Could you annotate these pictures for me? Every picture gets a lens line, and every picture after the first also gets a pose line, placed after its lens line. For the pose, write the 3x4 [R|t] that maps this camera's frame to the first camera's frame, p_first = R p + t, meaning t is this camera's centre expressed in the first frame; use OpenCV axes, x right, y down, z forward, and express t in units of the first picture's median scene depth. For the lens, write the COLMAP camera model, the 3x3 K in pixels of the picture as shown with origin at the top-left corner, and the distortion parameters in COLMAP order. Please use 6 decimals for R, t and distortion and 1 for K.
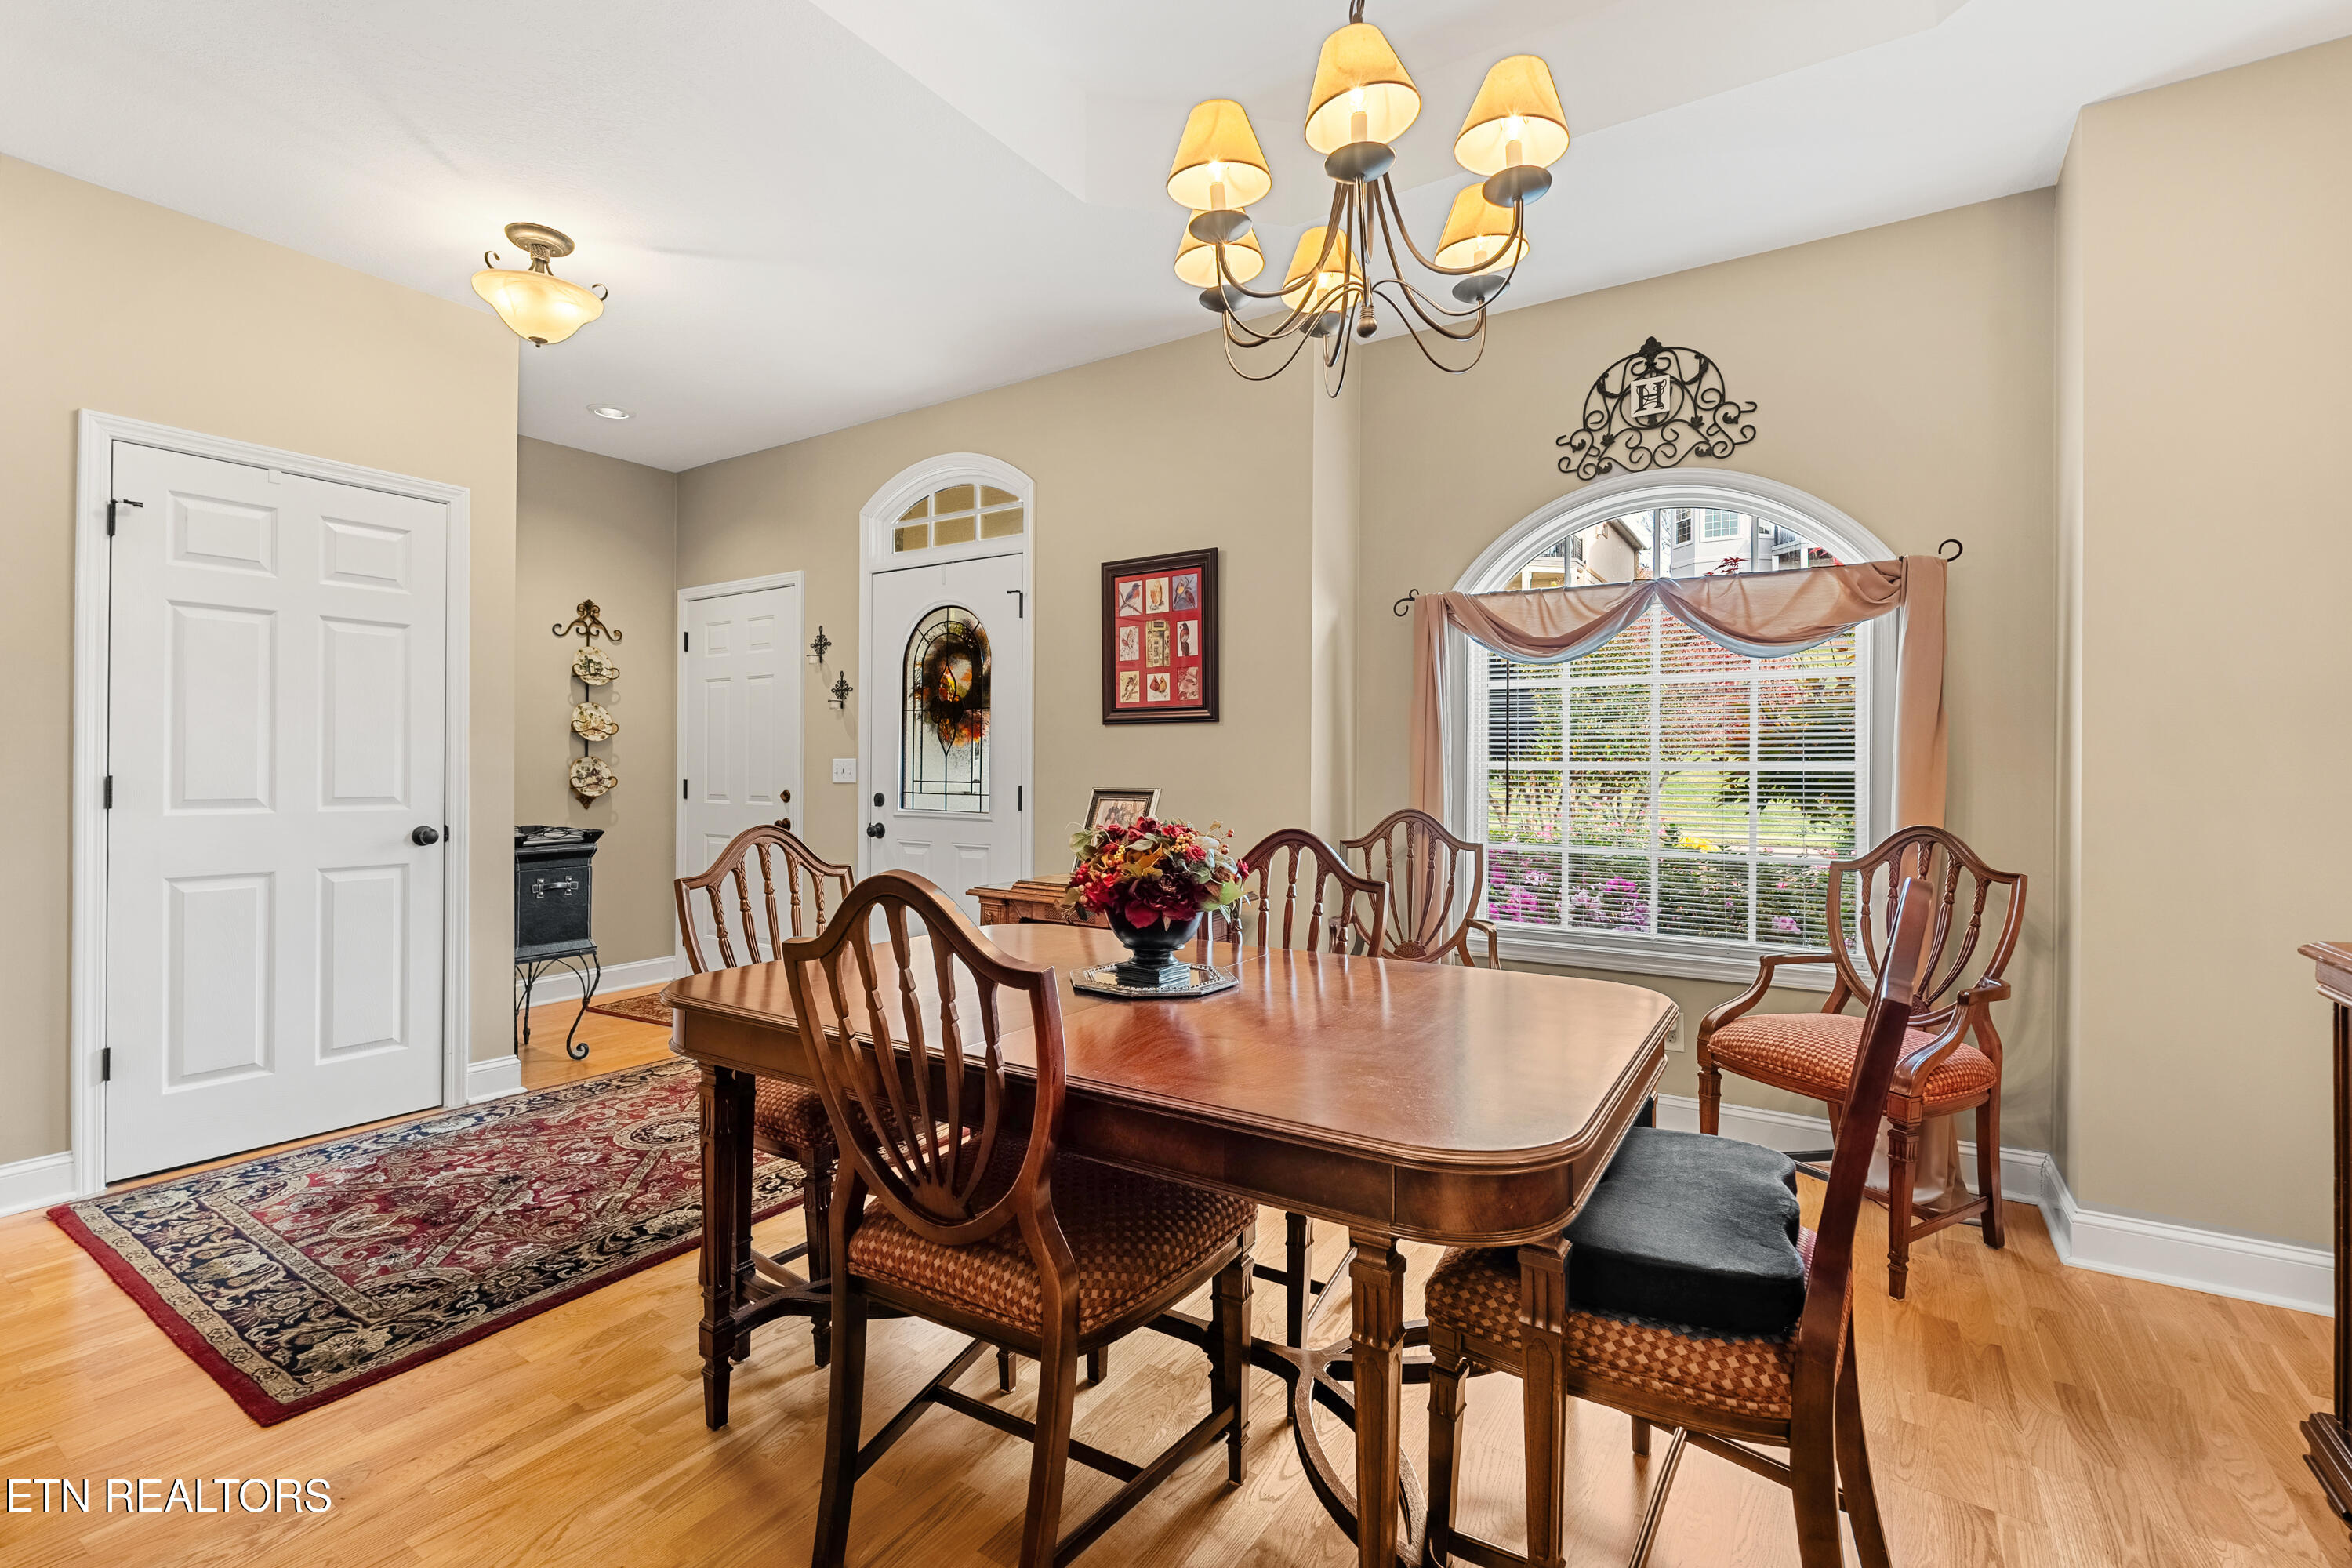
lens RADIAL K [[1048.5, 0, 1172.8], [0, 1048.5, 760.9], [0, 0, 1]] dist [-0.000938, 0.000057]
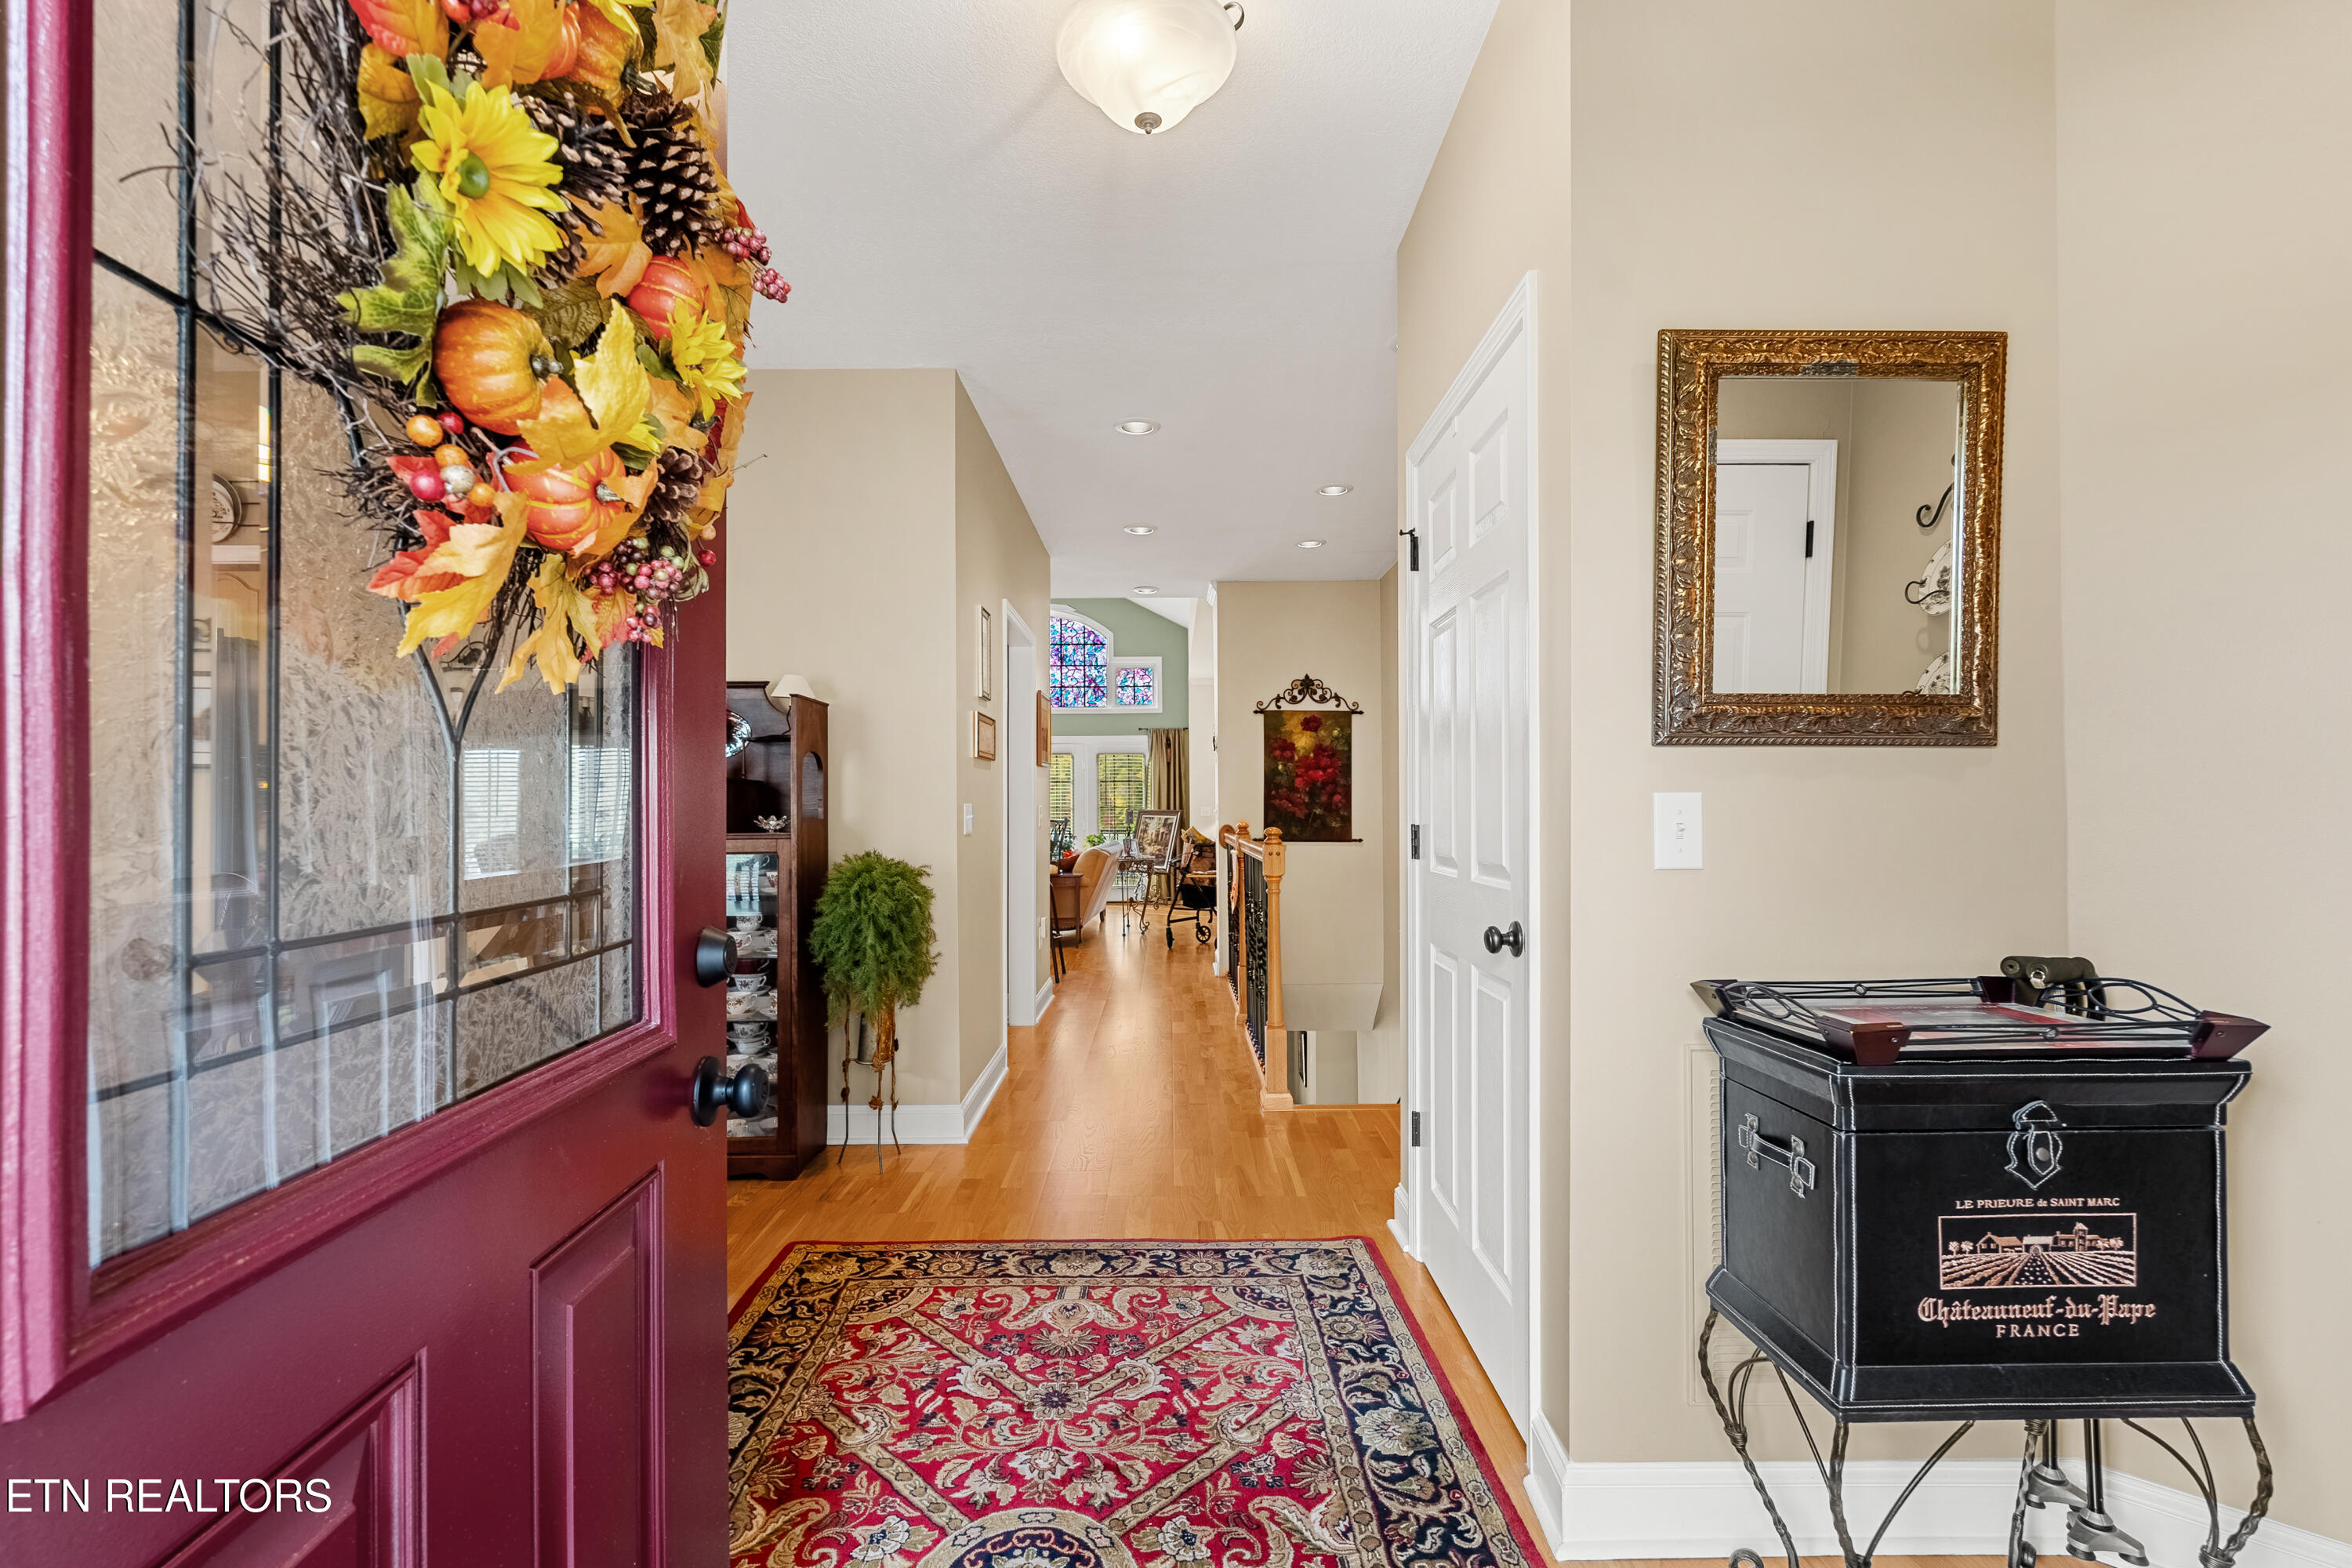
lens RADIAL K [[1032.2, 0, 1171.4], [0, 1032.2, 783.7], [0, 0, 1]] dist [-0.002520, -0.000322]
pose [[-0.832114, -0.014352, -0.554419, -0.258527], [0.003056, 0.999531, -0.030461, 0.003941], [0.554597, -0.027042, -0.831680, 1.388129]]
